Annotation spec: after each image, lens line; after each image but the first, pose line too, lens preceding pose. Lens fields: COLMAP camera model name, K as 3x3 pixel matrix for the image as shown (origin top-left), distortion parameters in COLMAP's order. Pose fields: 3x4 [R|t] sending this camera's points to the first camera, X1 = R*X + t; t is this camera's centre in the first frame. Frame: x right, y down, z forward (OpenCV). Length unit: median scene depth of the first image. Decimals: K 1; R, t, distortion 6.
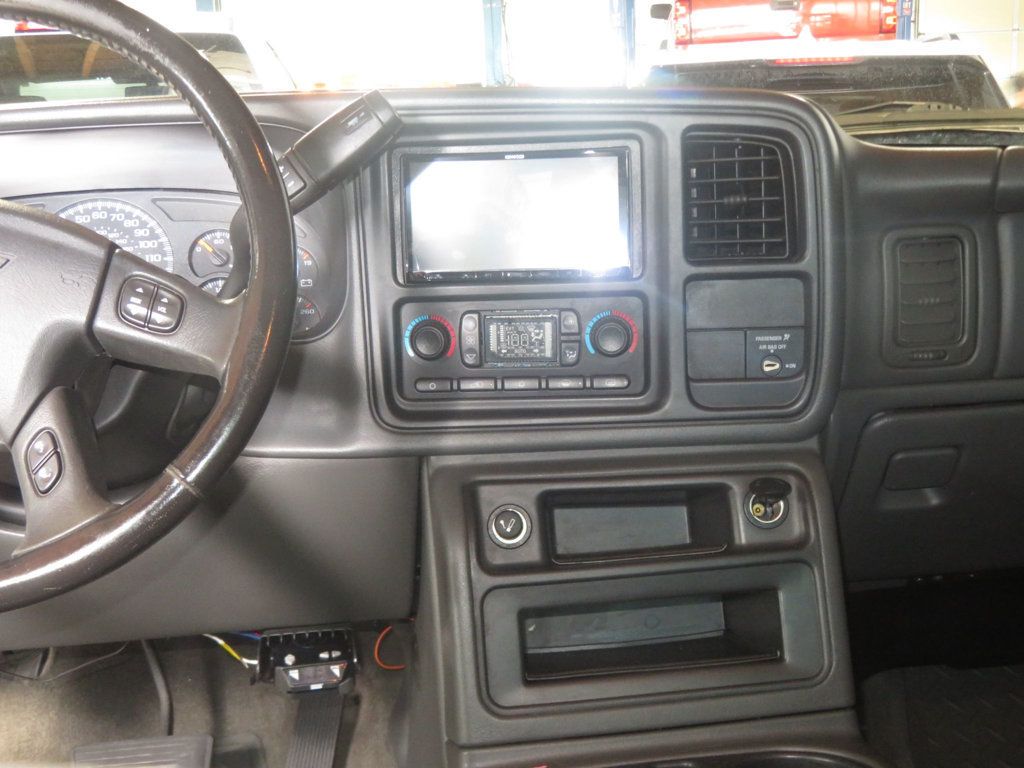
lens RADIAL K [[1244.8, 0, 512.0], [0, 1244.8, 384.0], [0, 0, 1]] dist [-0.024110, -0.022334]
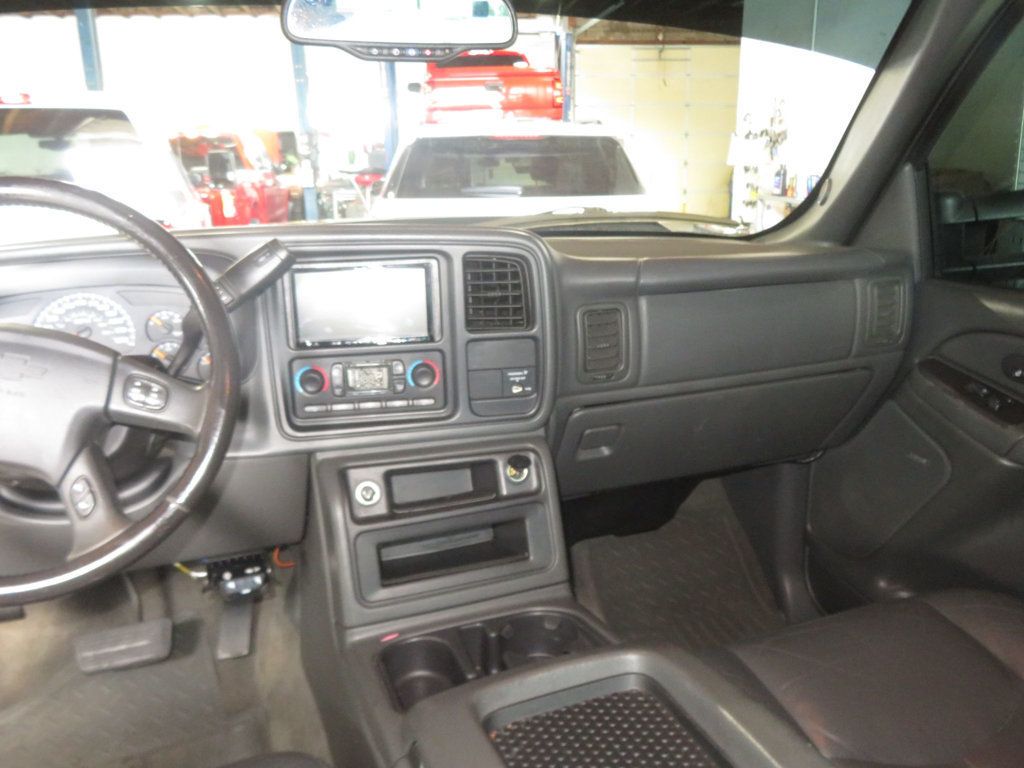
lens RADIAL K [[801.6, 0, 508.0], [0, 801.6, 381.0], [0, 0, 1]] dist [-0.024721, 0.003696]
pose [[0.973416, -0.046030, 0.224370, -0.051973], [0.029894, 0.996751, 0.074789, -0.107902], [-0.227084, -0.066094, 0.971630, -0.075412]]
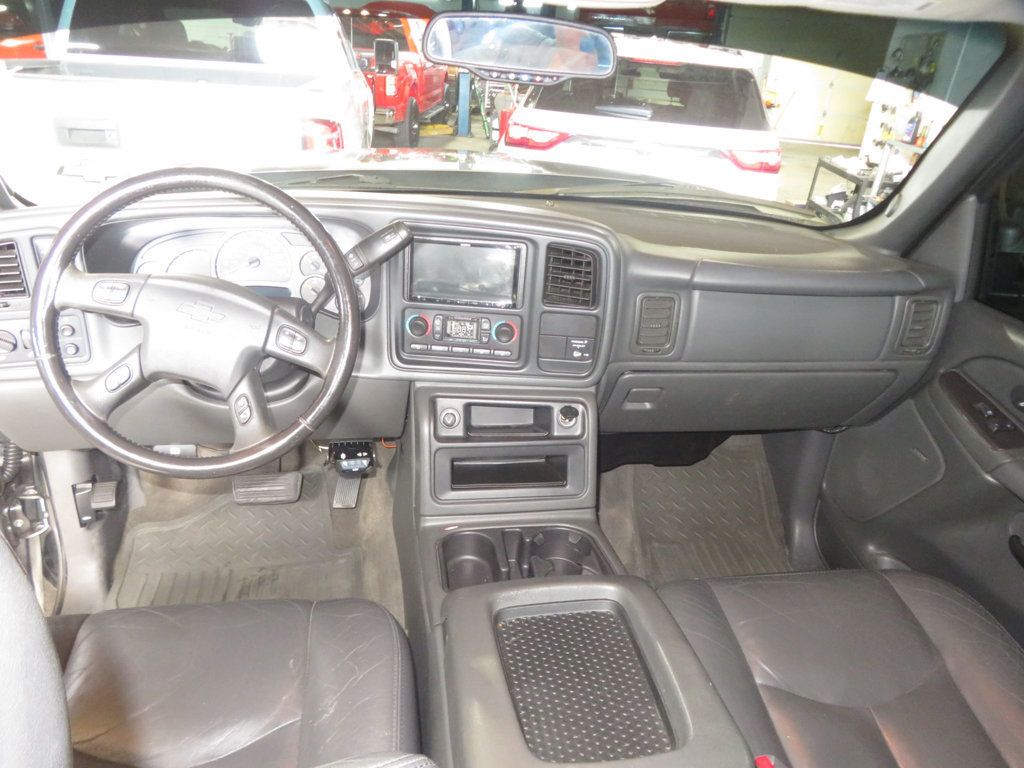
lens RADIAL K [[721.9, 0, 507.4], [0, 721.9, 388.6], [0, 0, 1]] dist [0.001016, 0.005270]
pose [[0.994122, 0.072822, 0.080113, -0.007238], [-0.090713, 0.964188, 0.249223, -0.253411], [-0.059095, -0.255025, 0.965127, -0.208992]]
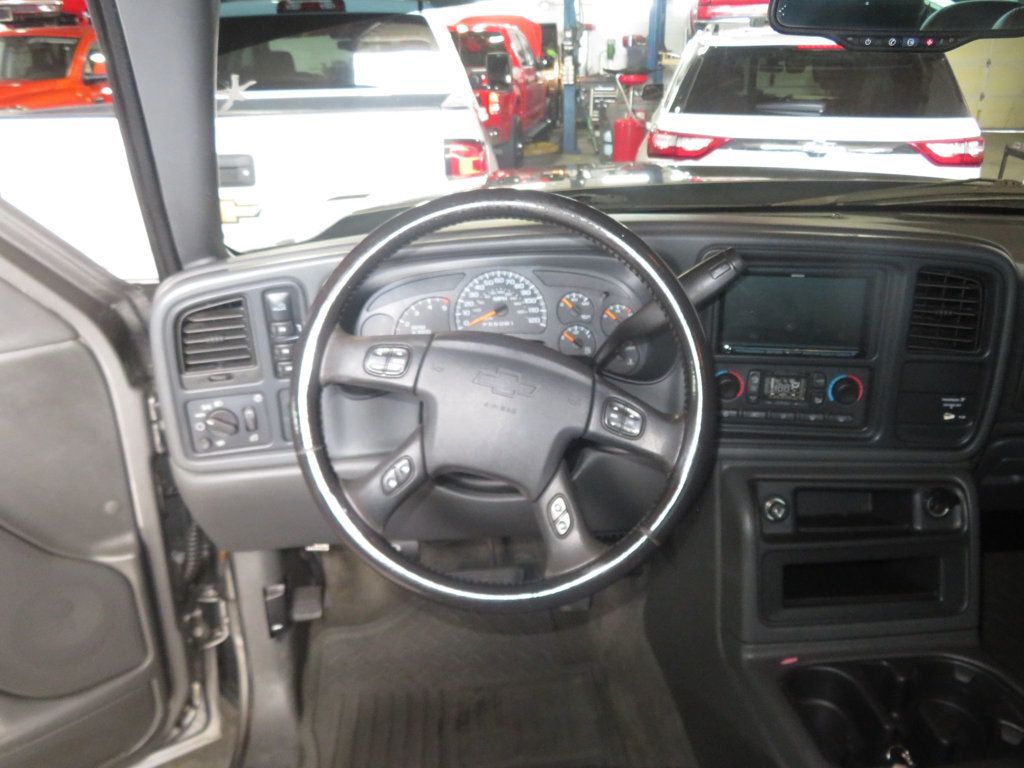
lens RADIAL K [[801.6, 0, 508.0], [0, 801.6, 381.0], [0, 0, 1]] dist [-0.024721, 0.003696]
pose [[0.997762, 0.046141, -0.048384, -0.295313], [-0.035670, 0.979455, 0.198482, -0.234031], [0.056548, -0.196312, 0.978910, -0.003479]]
